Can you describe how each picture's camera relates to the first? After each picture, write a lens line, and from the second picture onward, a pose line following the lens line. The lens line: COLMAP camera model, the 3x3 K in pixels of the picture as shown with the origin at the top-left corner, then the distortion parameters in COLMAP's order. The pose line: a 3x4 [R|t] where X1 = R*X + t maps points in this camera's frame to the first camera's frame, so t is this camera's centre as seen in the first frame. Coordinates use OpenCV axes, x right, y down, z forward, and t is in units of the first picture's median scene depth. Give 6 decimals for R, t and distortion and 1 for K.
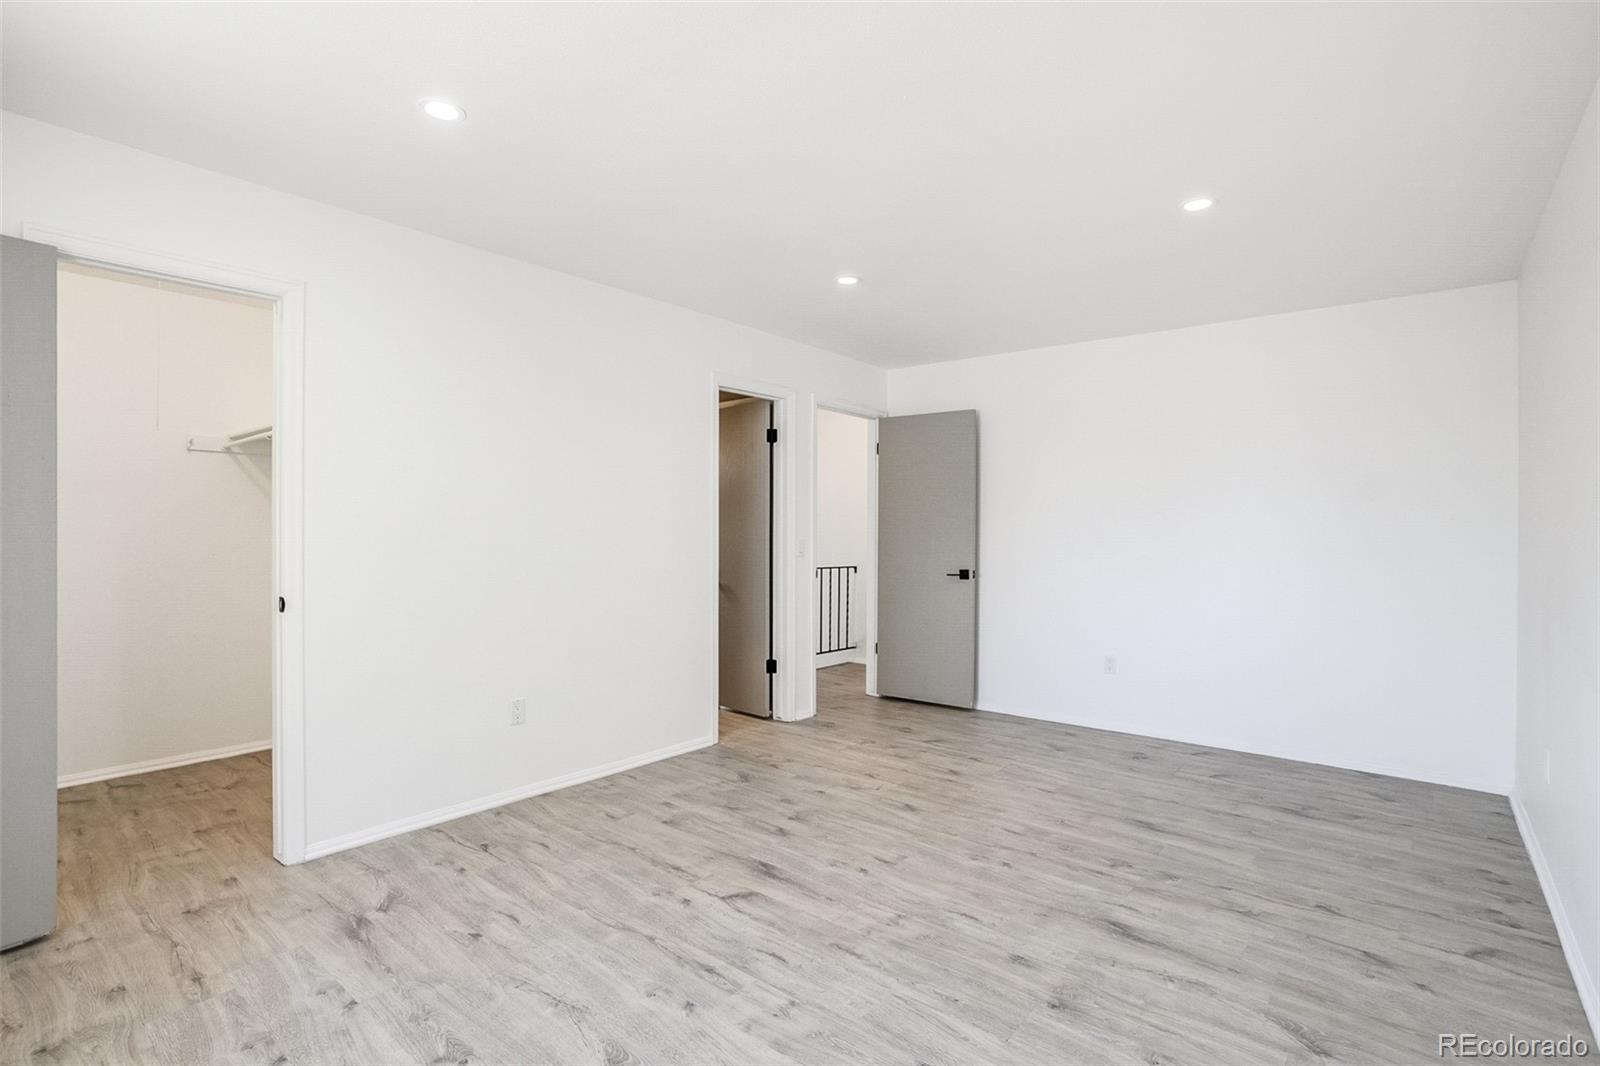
lens RADIAL K [[781.9, 0, 766.0], [0, 781.9, 538.4], [0, 0, 1]] dist [-0.066423, 0.032925]
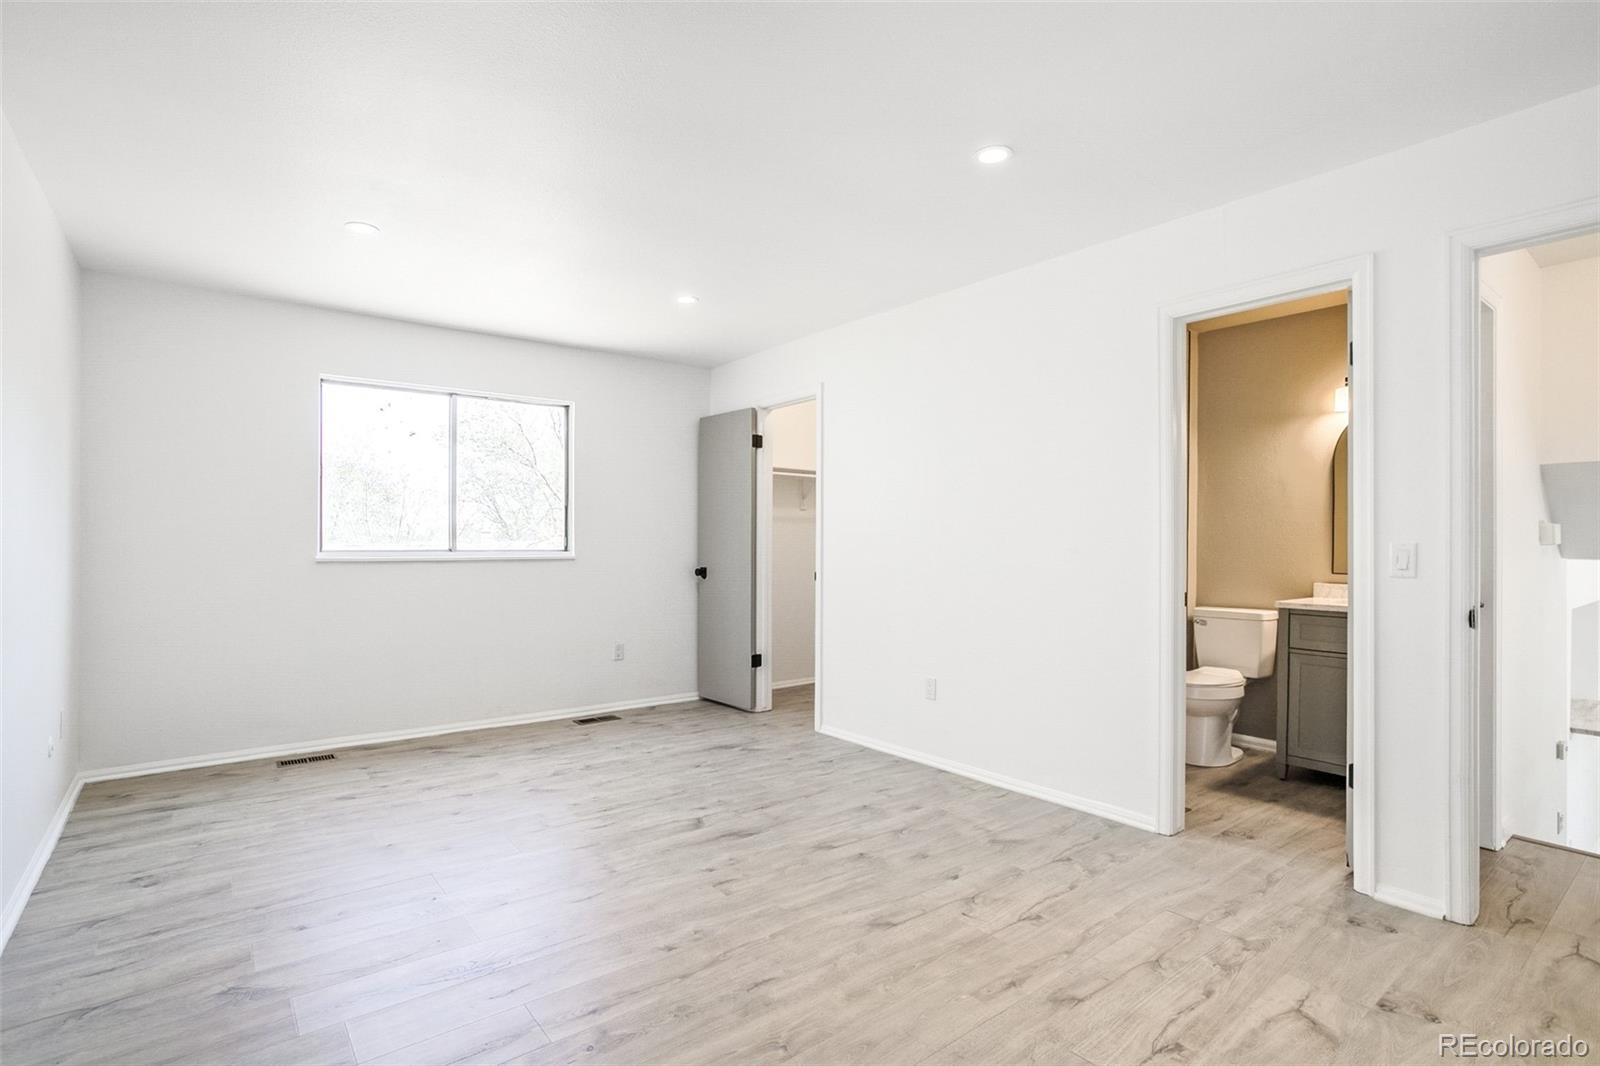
lens RADIAL K [[757.6, 0, 794.3], [0, 757.6, 537.0], [0, 0, 1]] dist [-0.055969, 0.030959]
pose [[-0.181900, -0.008297, -0.983282, 0.921943], [-0.012371, 0.999905, -0.006149, 0.008237], [0.983239, 0.011046, -0.181985, 1.118605]]
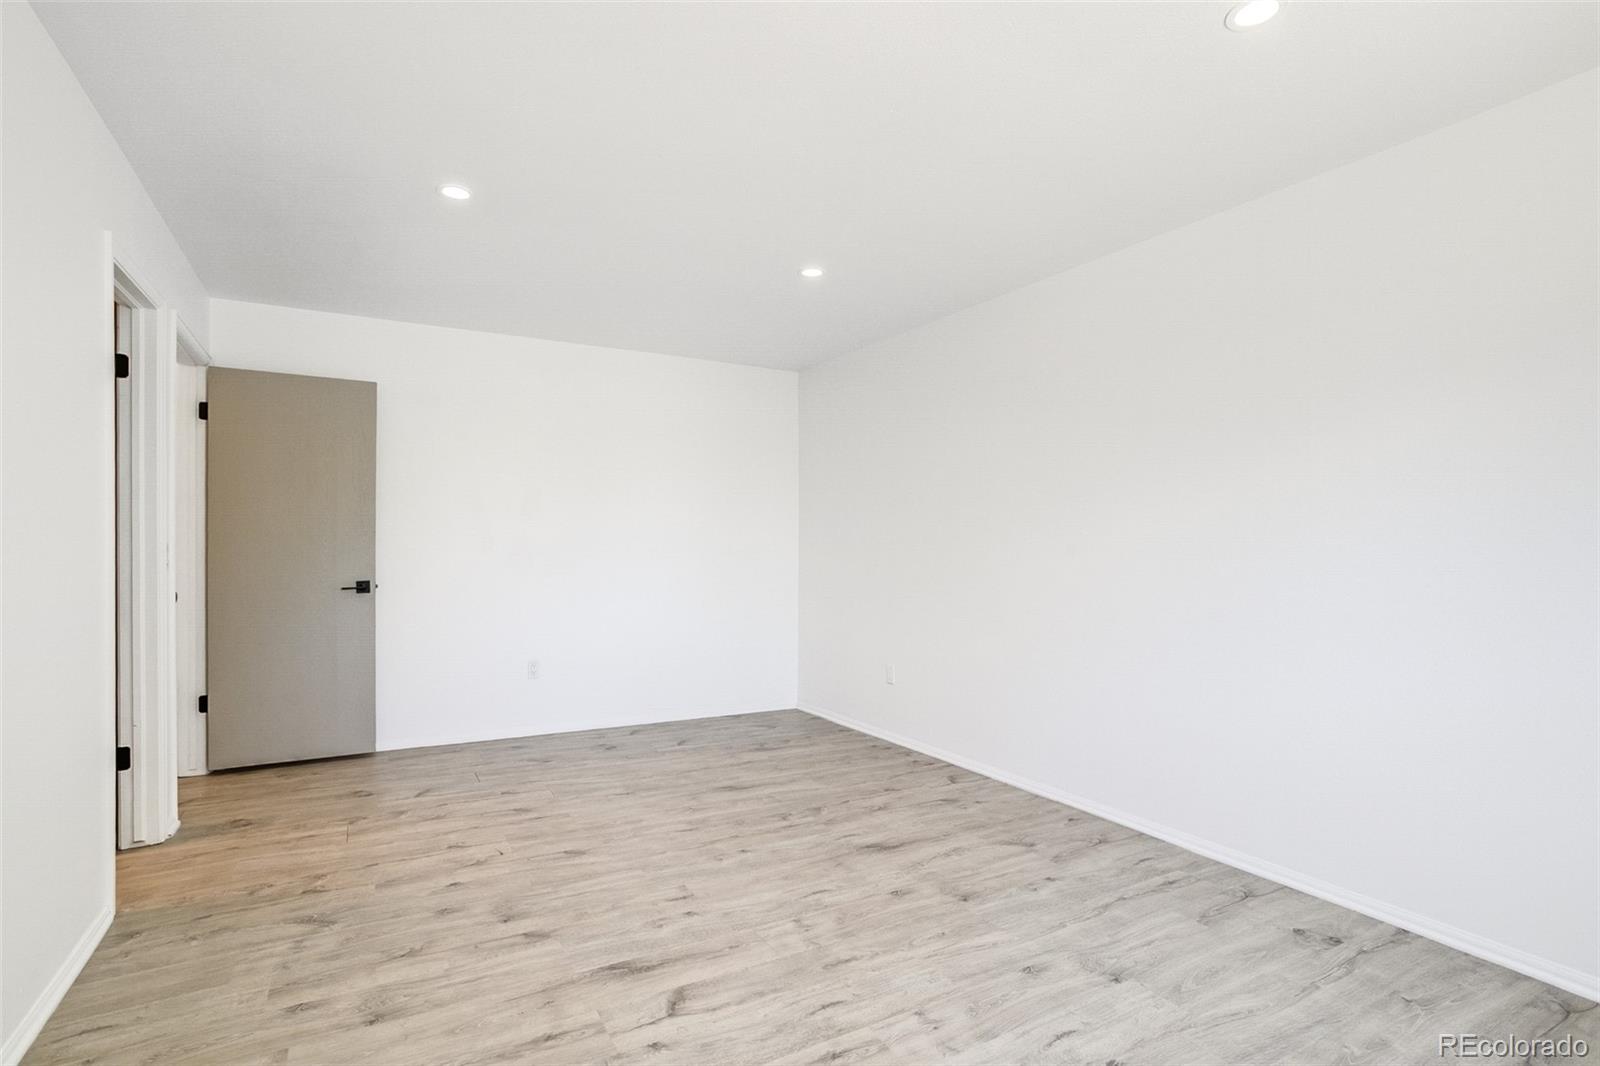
lens RADIAL K [[784.4, 0, 805.5], [0, 784.4, 547.0], [0, 0, 1]] dist [-0.061363, 0.033803]
pose [[0.316300, -0.002084, 0.948657, -0.589255], [0.003251, 0.999994, 0.001113, 0.008304], [-0.948654, 0.002732, 0.316305, 0.519987]]
